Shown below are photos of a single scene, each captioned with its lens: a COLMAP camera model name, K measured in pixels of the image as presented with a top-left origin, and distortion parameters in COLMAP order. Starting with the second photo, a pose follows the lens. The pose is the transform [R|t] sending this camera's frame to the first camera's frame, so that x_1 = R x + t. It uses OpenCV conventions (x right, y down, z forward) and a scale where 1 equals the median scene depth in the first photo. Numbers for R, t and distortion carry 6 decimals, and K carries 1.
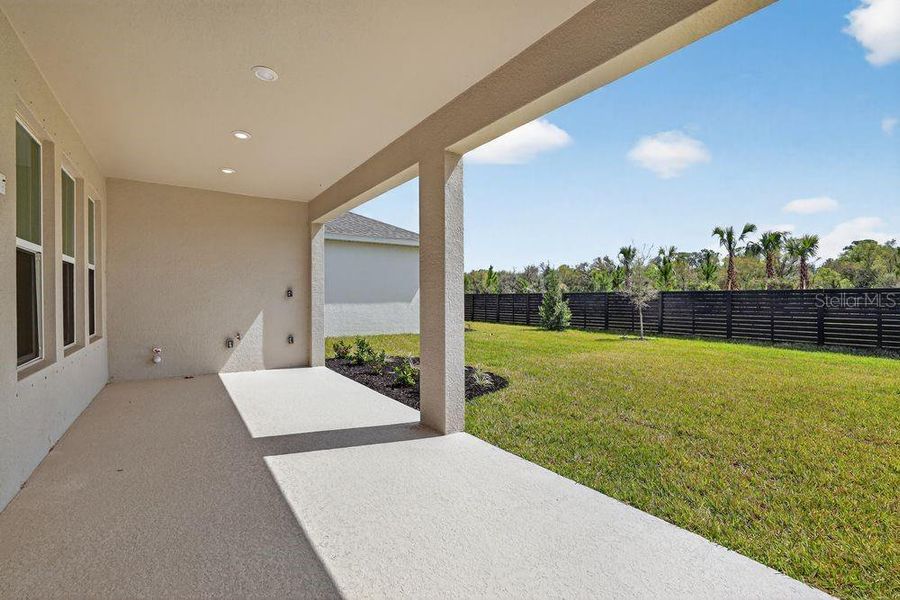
lens RADIAL K [[387.5, 0, 450.0], [0, 387.5, 300.0], [0, 0, 1]] dist [-0.000405, -0.000051]
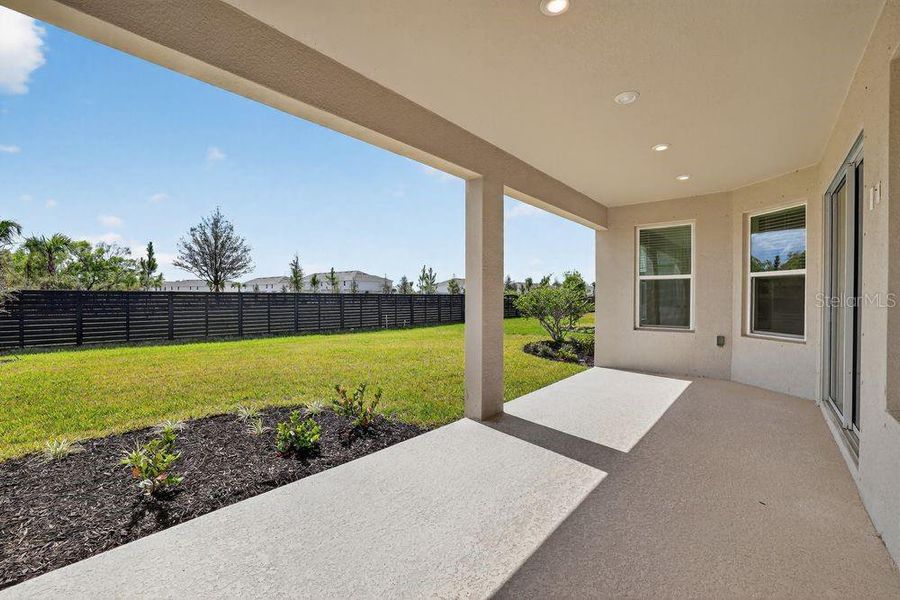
lens RADIAL K [[387.5, 0, 450.0], [0, 387.5, 300.0], [0, 0, 1]] dist [-0.000405, -0.000051]
pose [[-0.254719, -0.002970, 0.967010, -0.428155], [0.001177, 0.999994, 0.003382, -0.005899], [-0.967014, 0.002000, -0.254714, 0.538016]]
